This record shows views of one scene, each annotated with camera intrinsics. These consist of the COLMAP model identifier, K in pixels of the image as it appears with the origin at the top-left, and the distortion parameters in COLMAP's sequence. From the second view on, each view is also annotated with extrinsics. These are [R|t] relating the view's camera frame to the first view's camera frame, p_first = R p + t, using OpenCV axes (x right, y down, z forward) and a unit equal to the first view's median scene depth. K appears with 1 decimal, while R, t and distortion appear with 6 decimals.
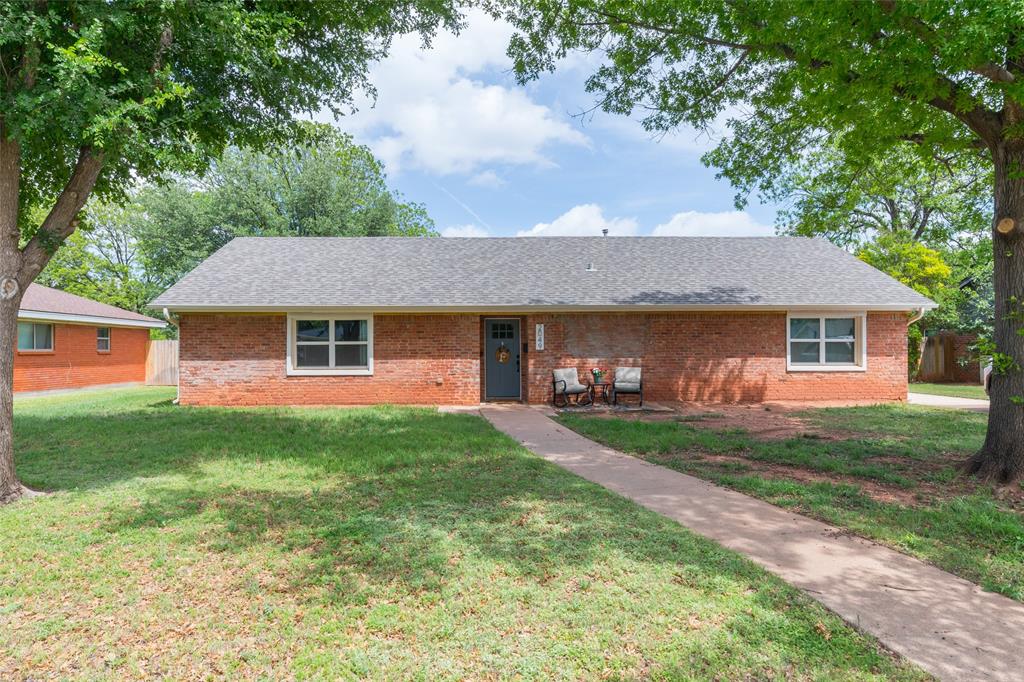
lens RADIAL K [[612.2, 0, 508.9], [0, 612.2, 344.3], [0, 0, 1]] dist [0.002014, -0.000067]
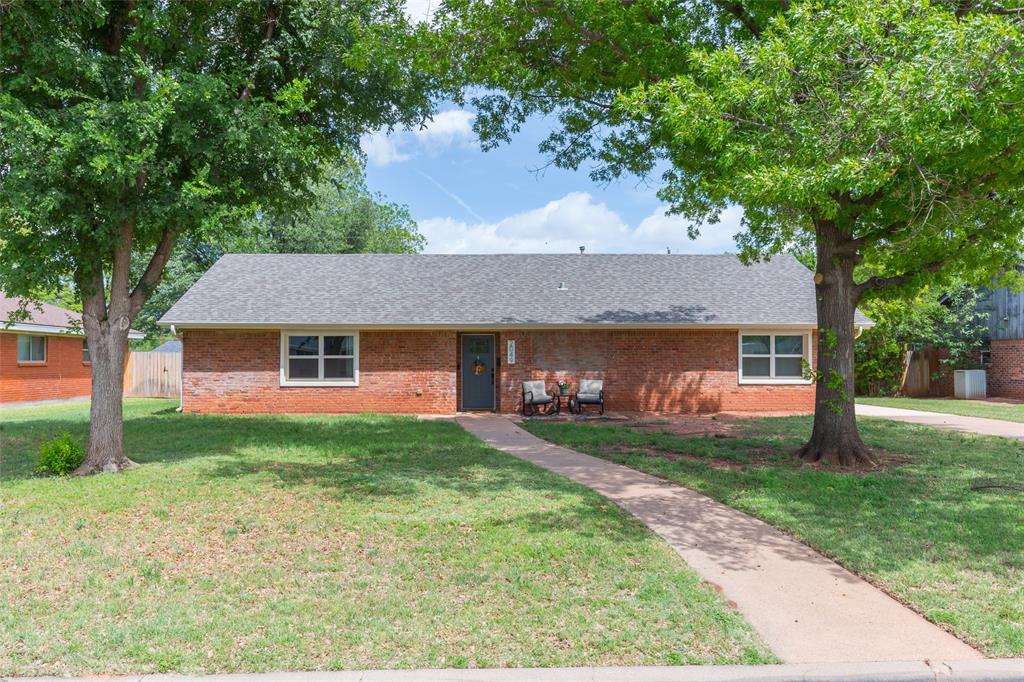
lens RADIAL K [[737.5, 0, 515.5], [0, 737.5, 343.0], [0, 0, 1]] dist [-0.000980, -0.000970]
pose [[0.999945, 0.003929, 0.009696, 0.044783], [-0.003781, 0.999877, -0.015243, -0.007780], [-0.009754, 0.015206, 0.999837, -0.316195]]
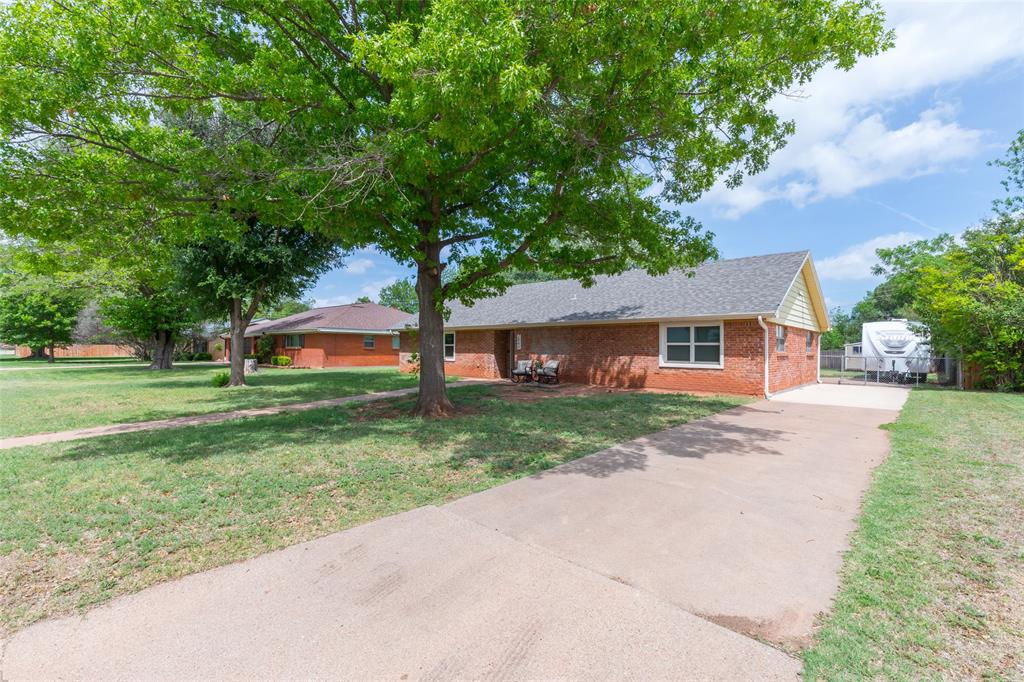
lens RADIAL K [[463.3, 0, 513.4], [0, 463.3, 343.2], [0, 0, 1]] dist [0.002192, -0.000281]
pose [[0.710999, -0.000547, -0.703193, 0.960682], [-0.001556, 0.999996, -0.002351, -0.005093], [0.703191, 0.002765, 0.710995, 0.051907]]
